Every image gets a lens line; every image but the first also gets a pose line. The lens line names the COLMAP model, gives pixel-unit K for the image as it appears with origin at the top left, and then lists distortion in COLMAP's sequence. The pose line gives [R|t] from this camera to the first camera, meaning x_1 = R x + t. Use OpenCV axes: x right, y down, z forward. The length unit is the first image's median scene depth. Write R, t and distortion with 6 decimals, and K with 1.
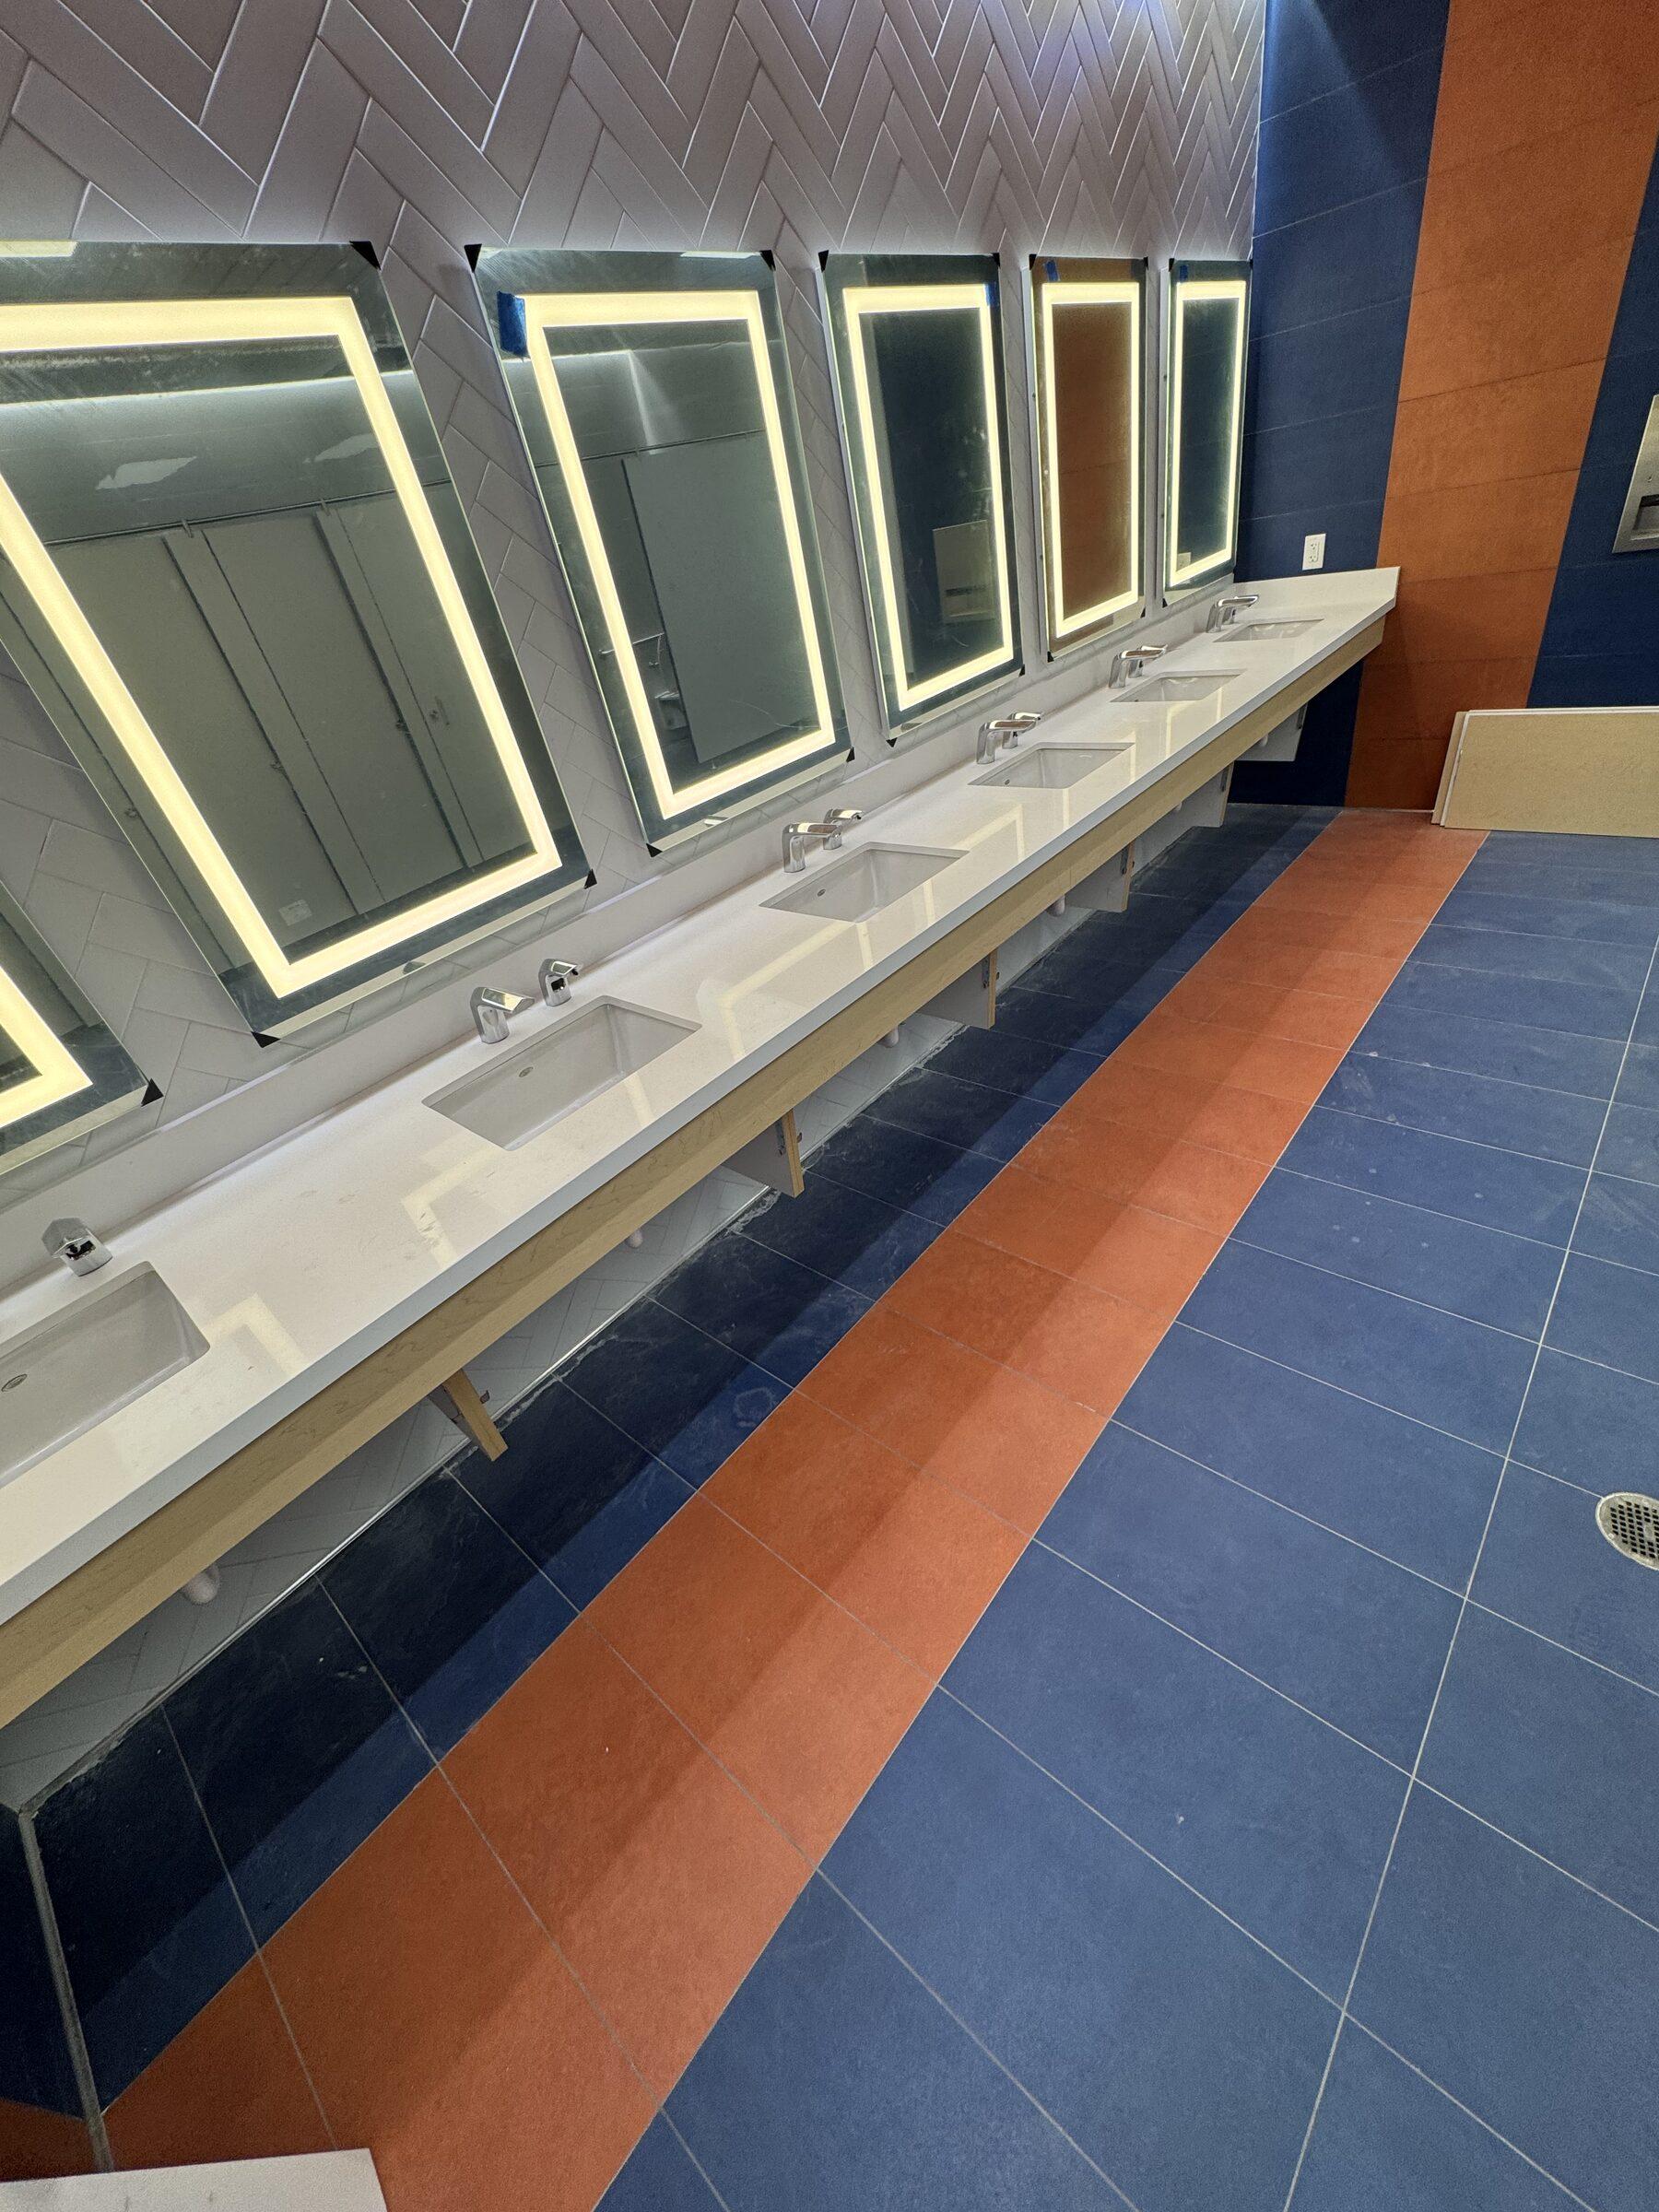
lens RADIAL K [[875.1, 0, 829.5], [0, 875.1, 1106.0], [0, 0, 1]] dist [-0.026029, -0.000062]
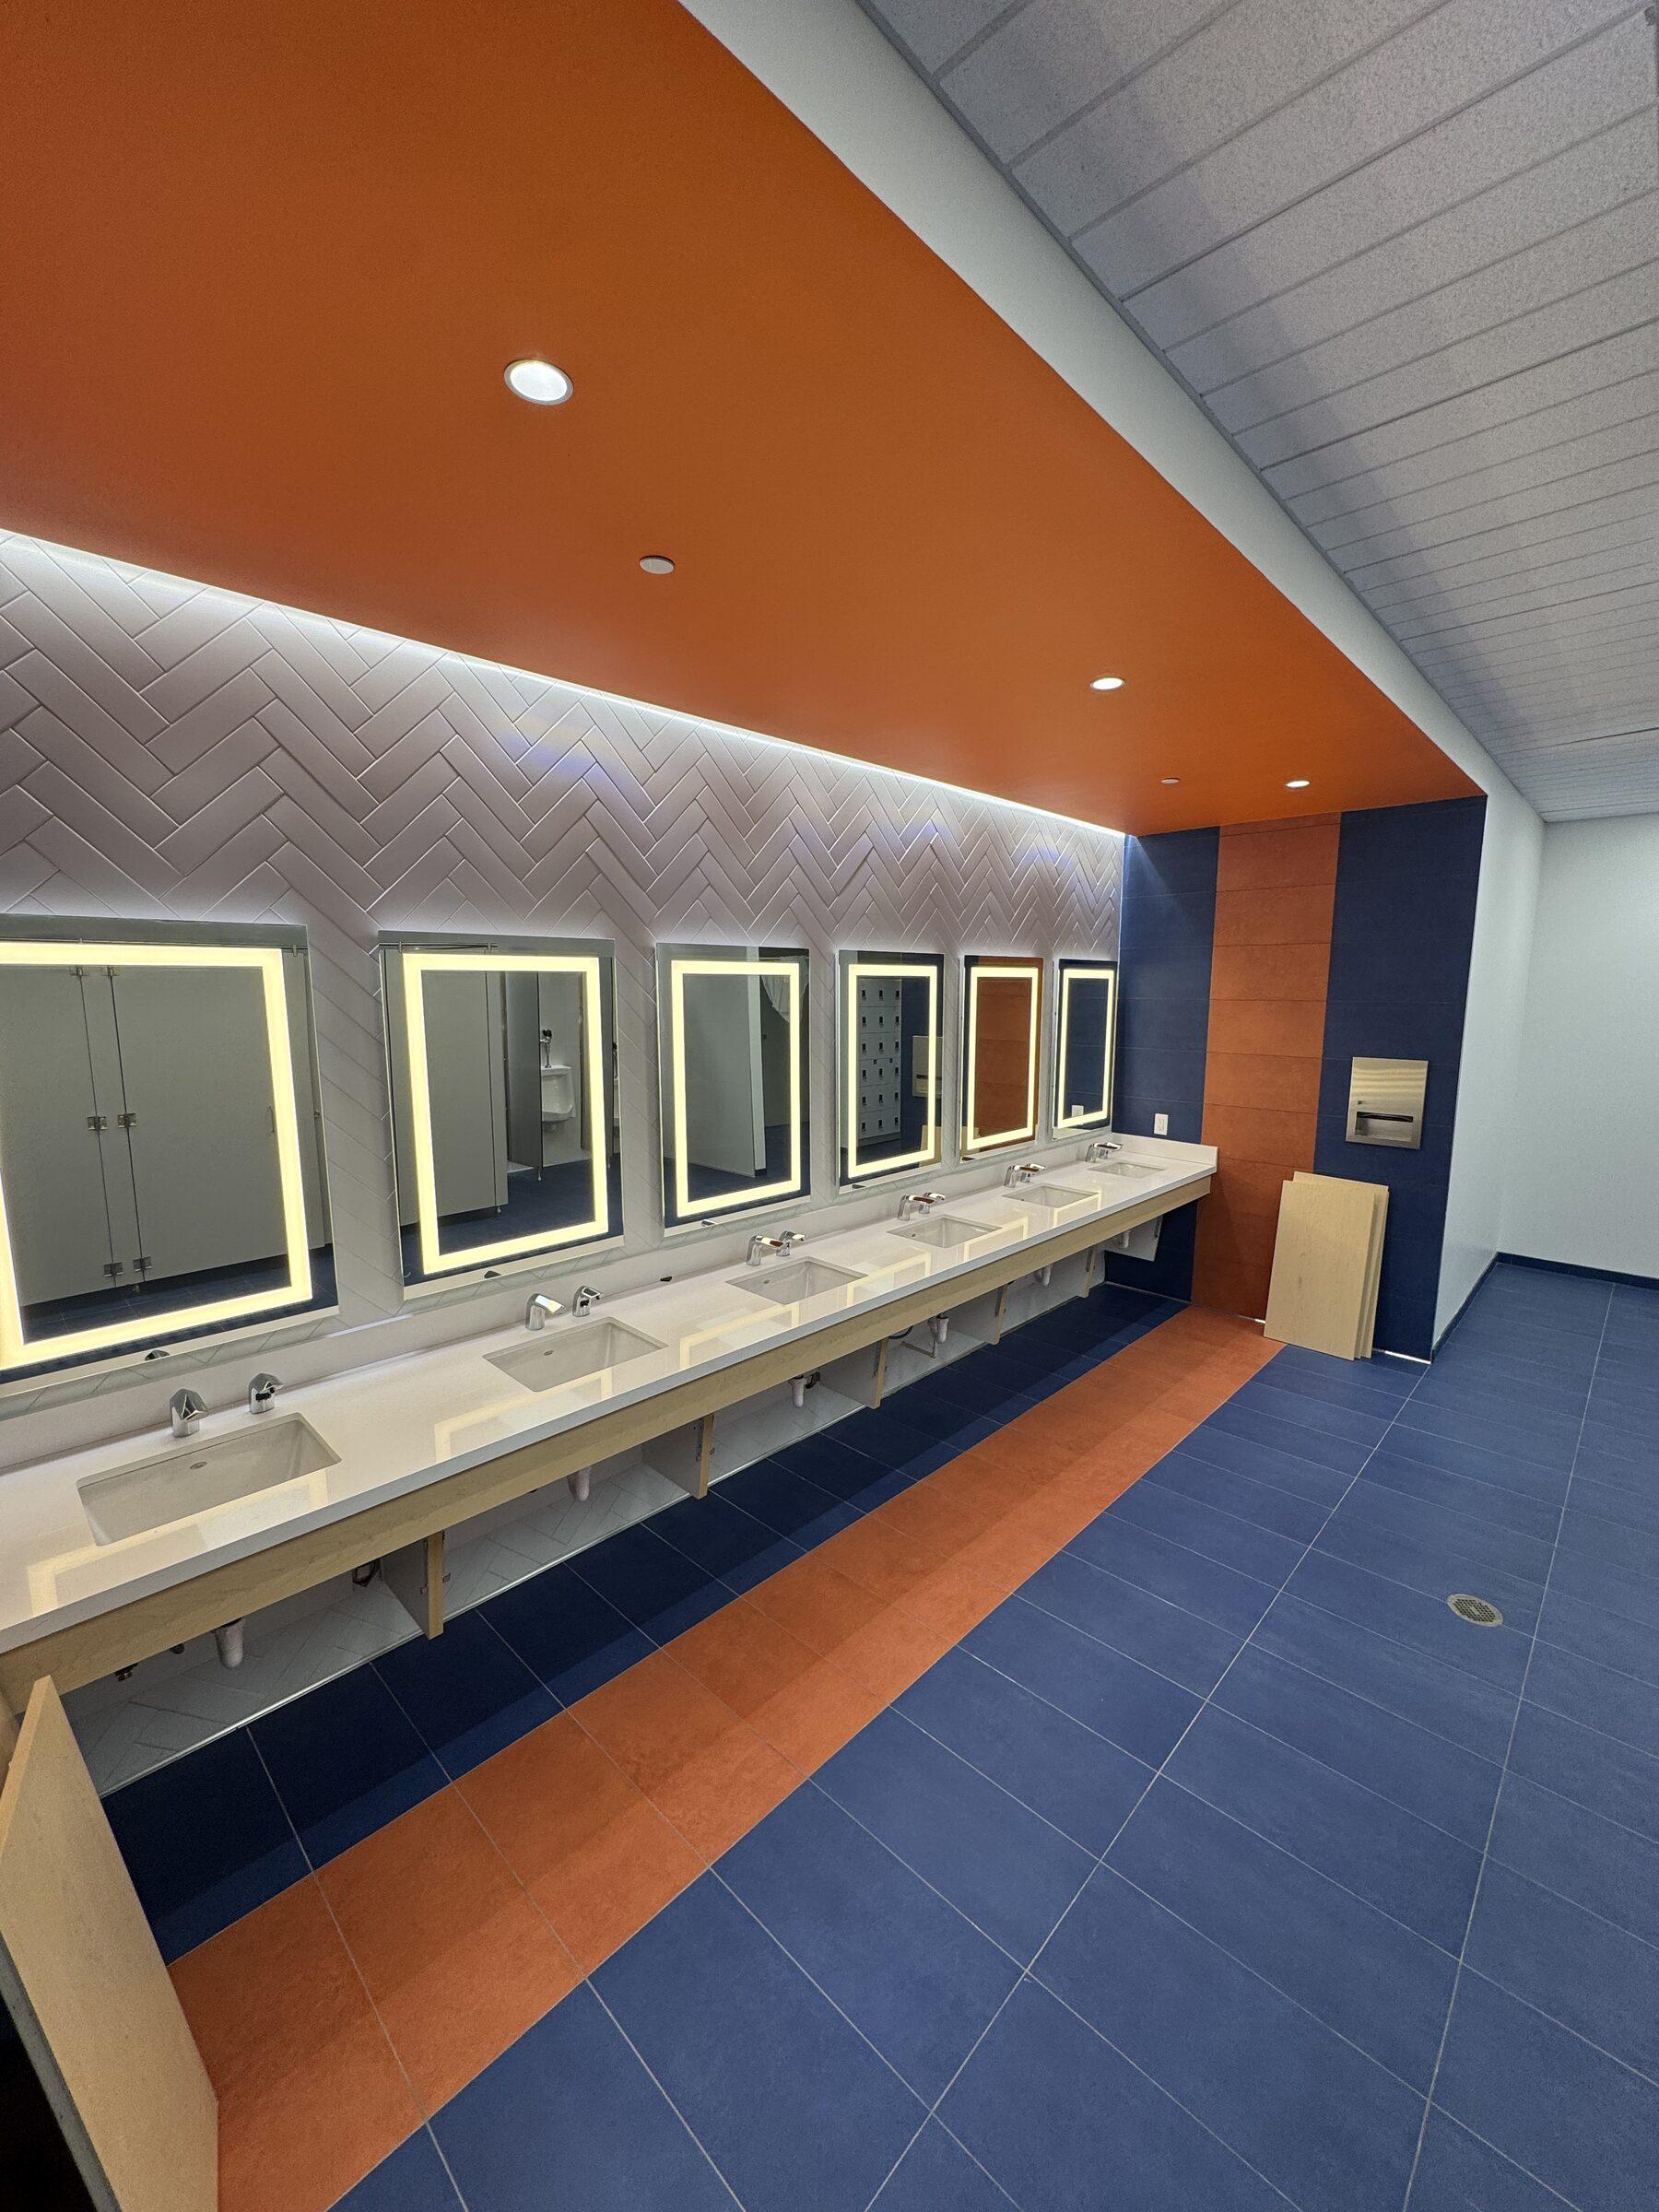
lens RADIAL K [[875.1, 0, 829.5], [0, 875.1, 1106.0], [0, 0, 1]] dist [-0.026029, -0.000062]
pose [[0.979014, 0.202431, -0.023540, 0.054706], [-0.192581, 0.881158, -0.431825, 0.090644], [-0.066672, 0.427296, 0.901650, -0.387193]]
